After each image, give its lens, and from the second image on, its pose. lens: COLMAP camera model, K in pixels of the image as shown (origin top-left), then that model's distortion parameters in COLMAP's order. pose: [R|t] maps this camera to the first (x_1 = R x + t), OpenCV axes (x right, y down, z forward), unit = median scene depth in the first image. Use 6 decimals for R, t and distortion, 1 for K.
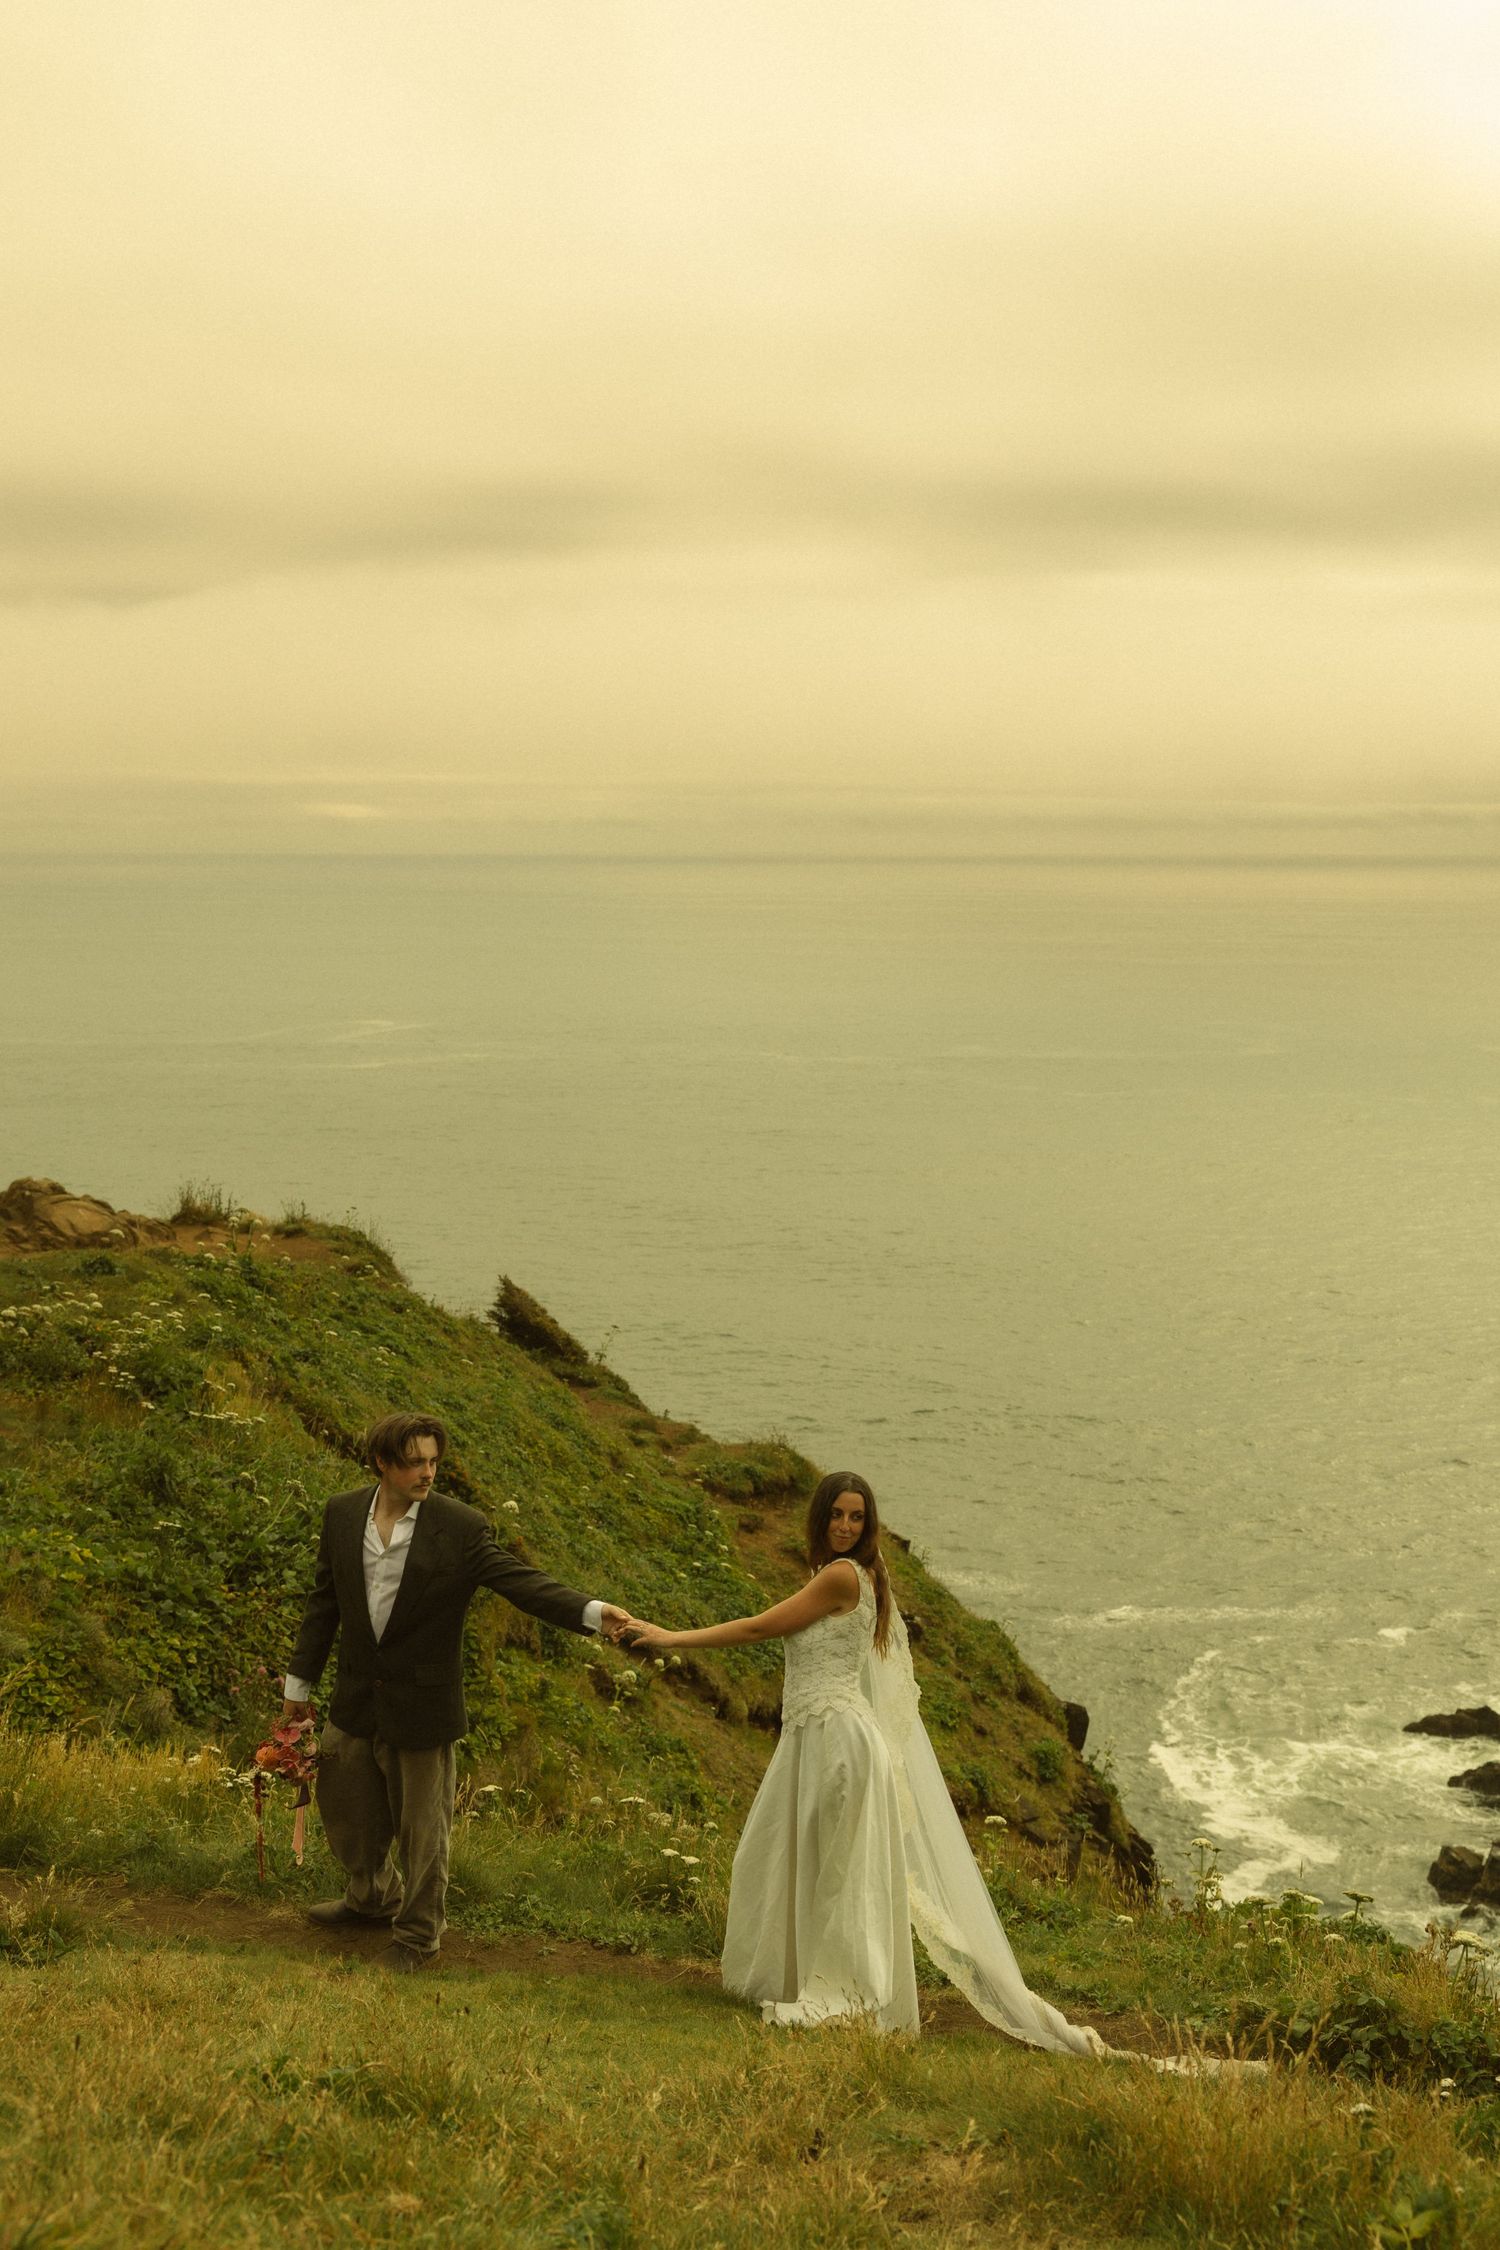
lens RADIAL K [[2628.3, 0, 750.0], [0, 2628.3, 1125.0], [0, 0, 1]] dist [-0.003165, -0.008733]
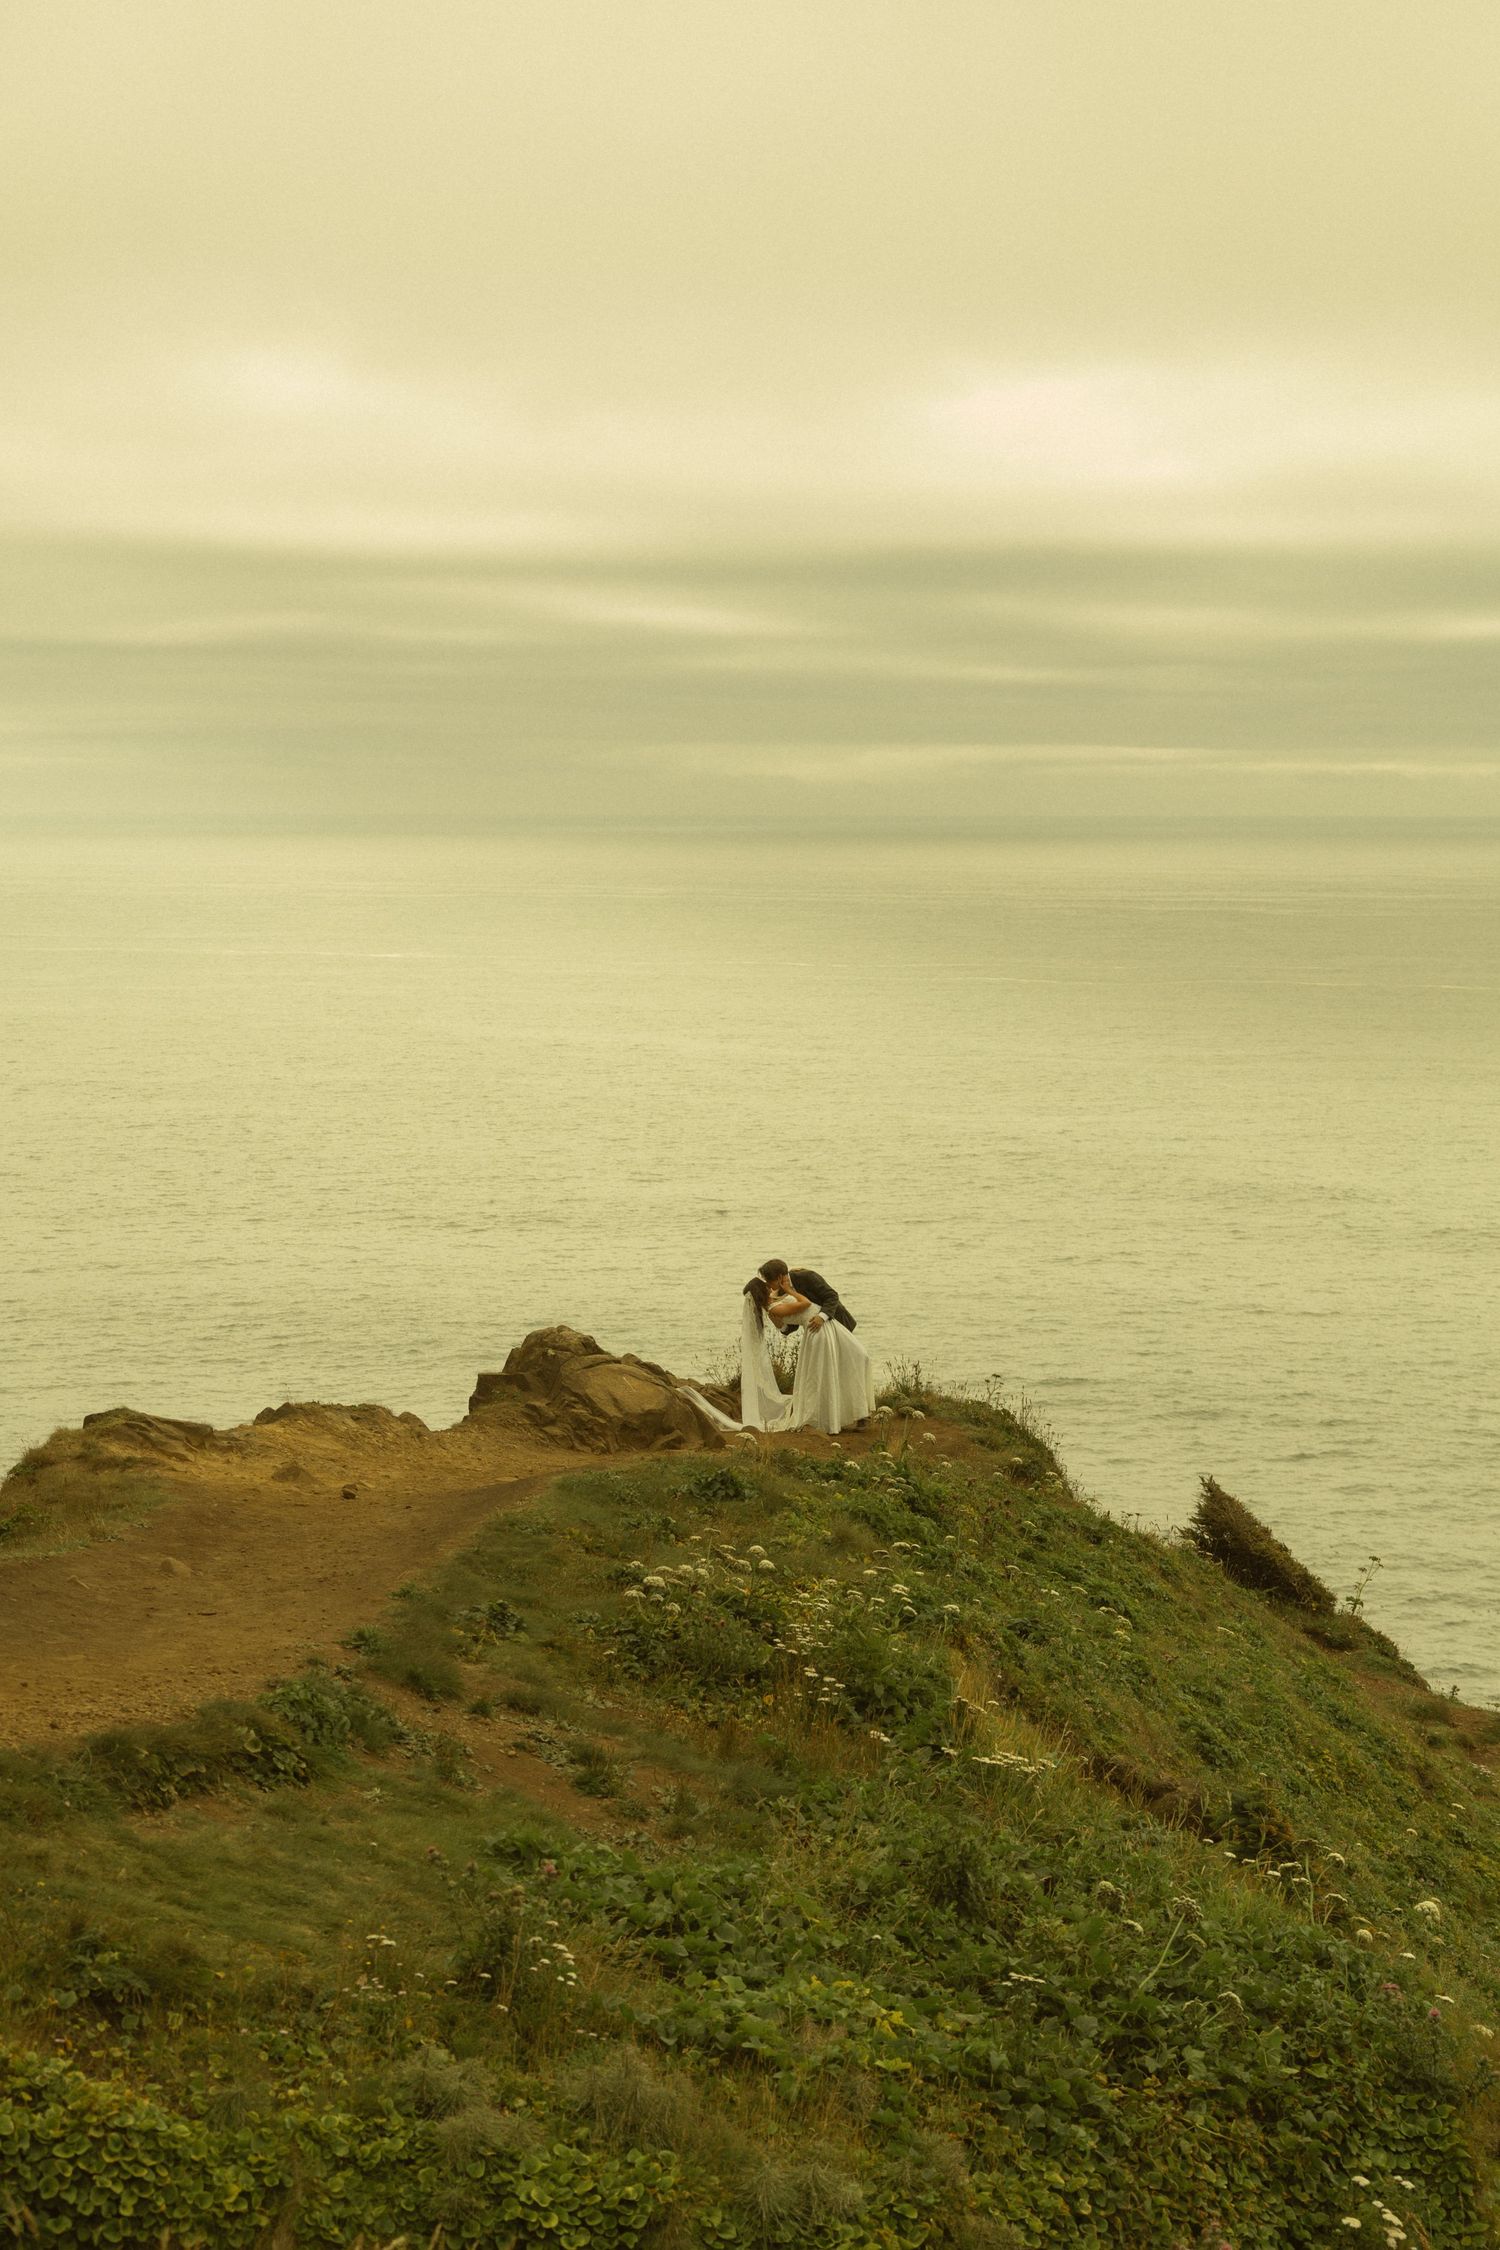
lens RADIAL K [[3623.4, 0, 750.0], [0, 3623.4, 1125.0], [0, 0, 1]] dist [0.035326, -0.262184]
pose [[0.988177, 0.011249, -0.152906, -0.083679], [-0.014041, 0.999754, -0.017190, -0.019559], [0.152675, 0.019134, 0.988091, 0.068227]]
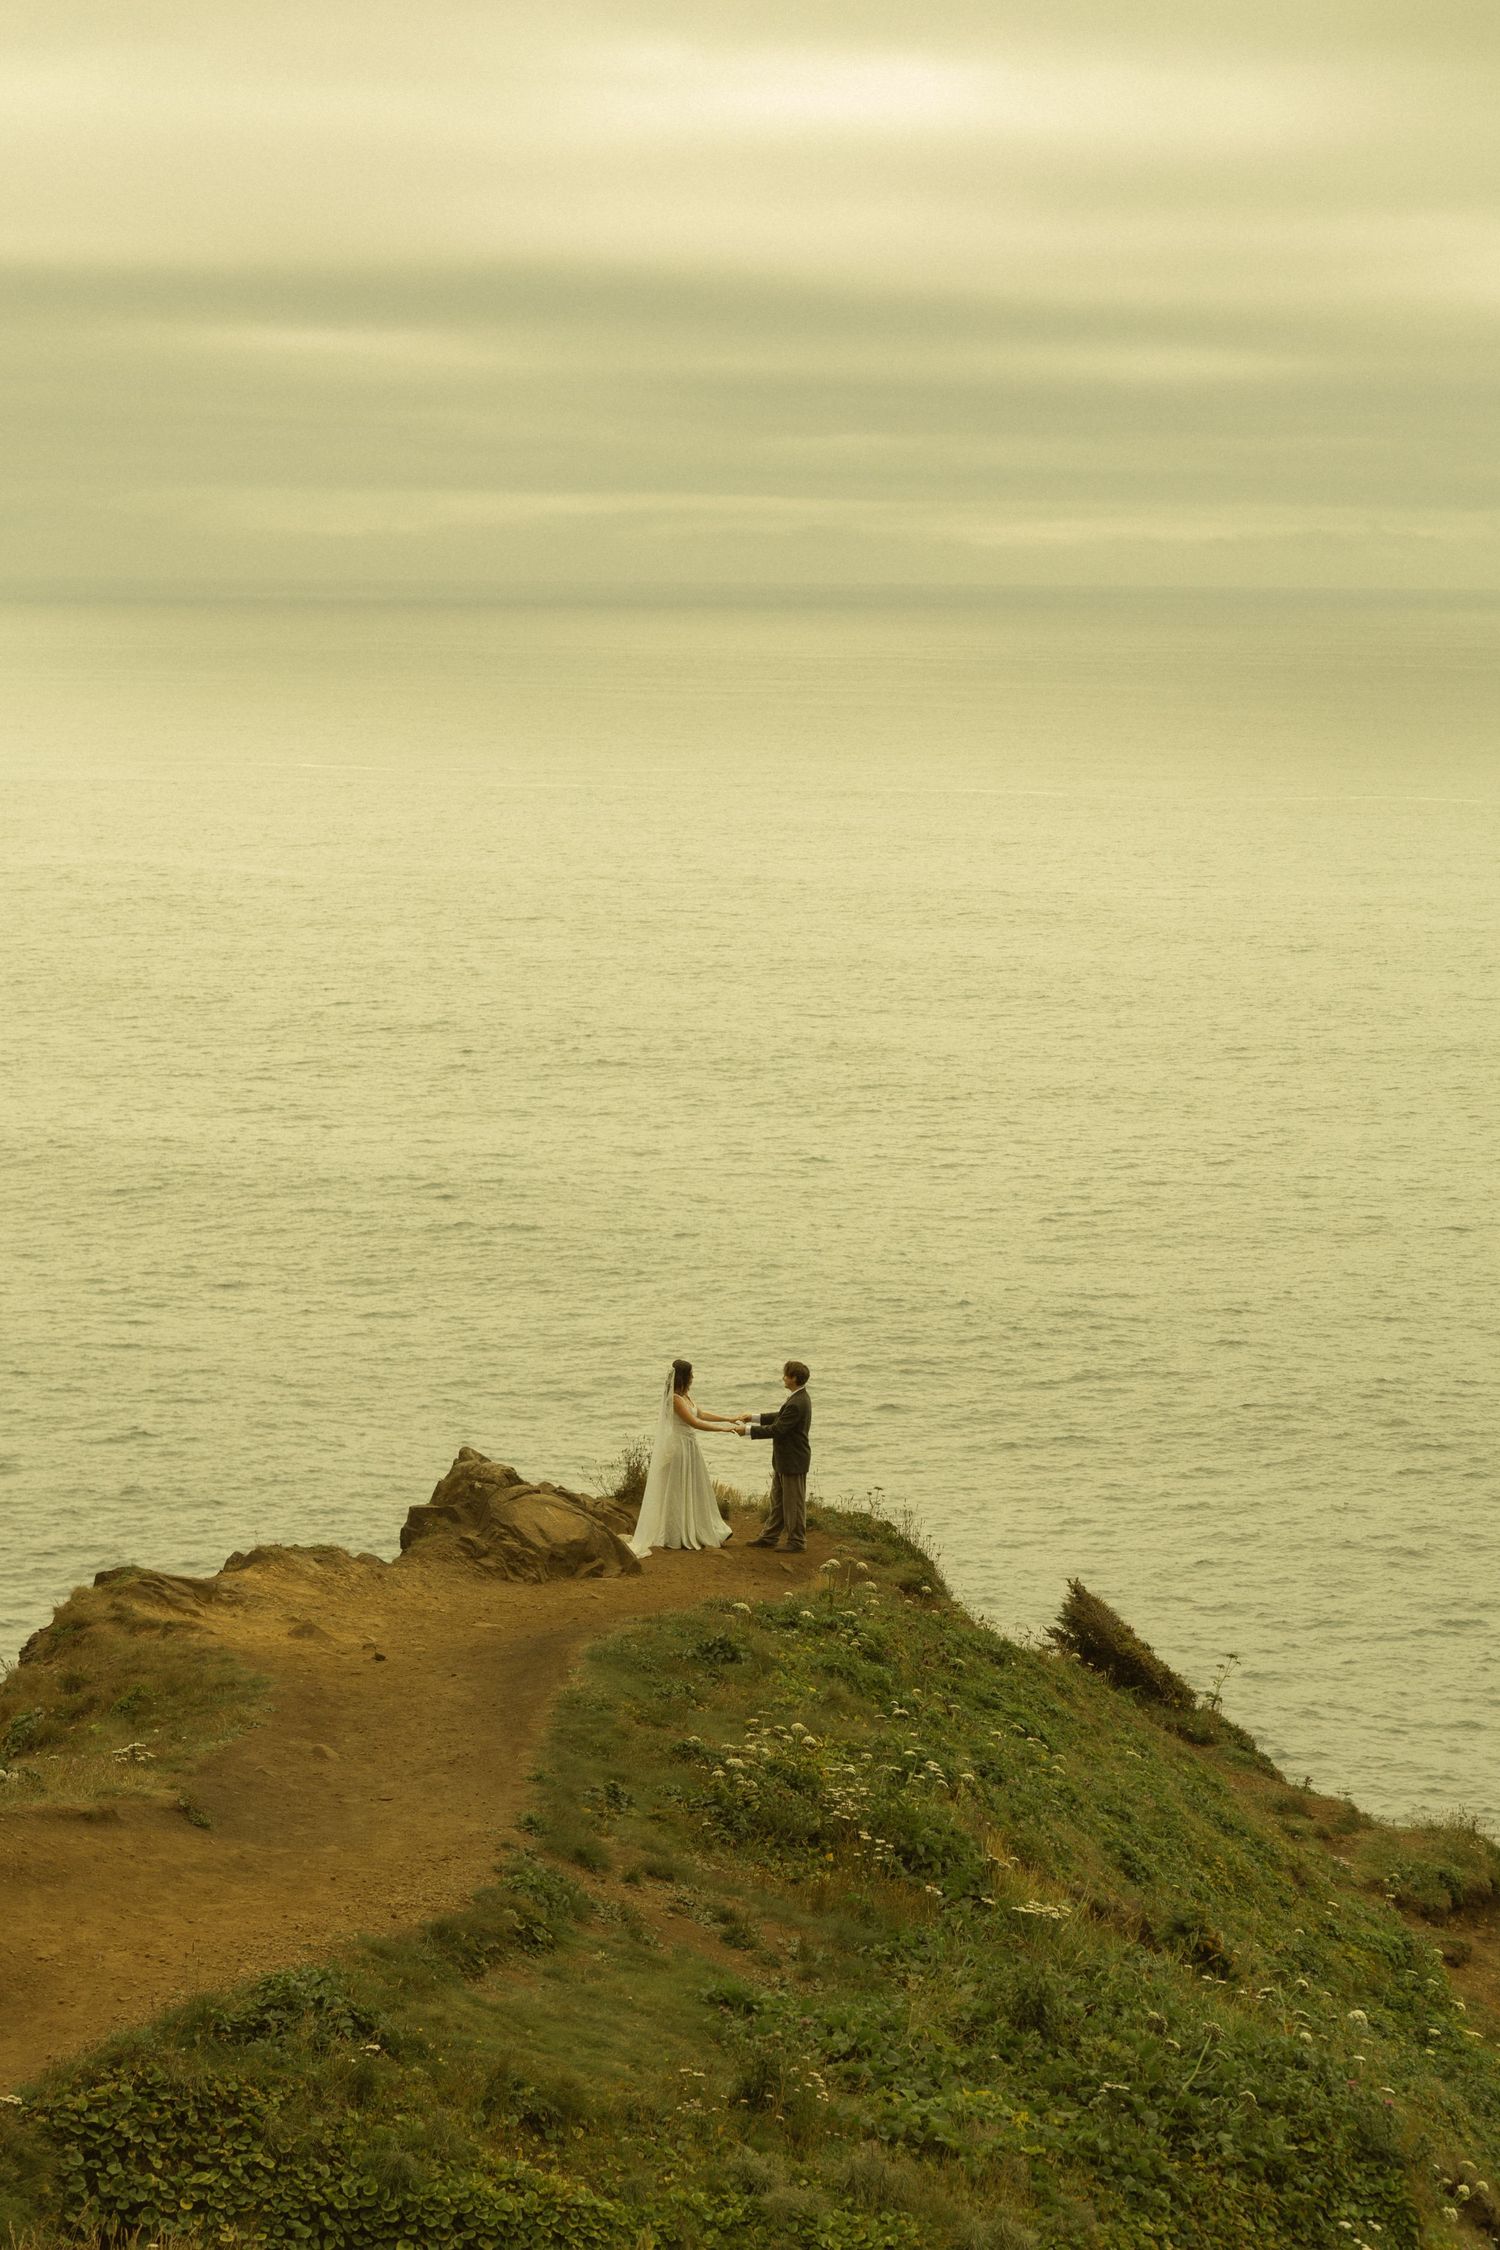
lens RADIAL K [[4620.1, 0, 750.0], [0, 4620.1, 1125.0], [0, 0, 1]] dist [0.022441, 0.099009]
pose [[0.998510, 0.014435, -0.052633, -0.143098], [-0.013446, 0.999728, 0.019082, -0.107031], [0.052894, -0.018346, 0.998432, -0.297937]]
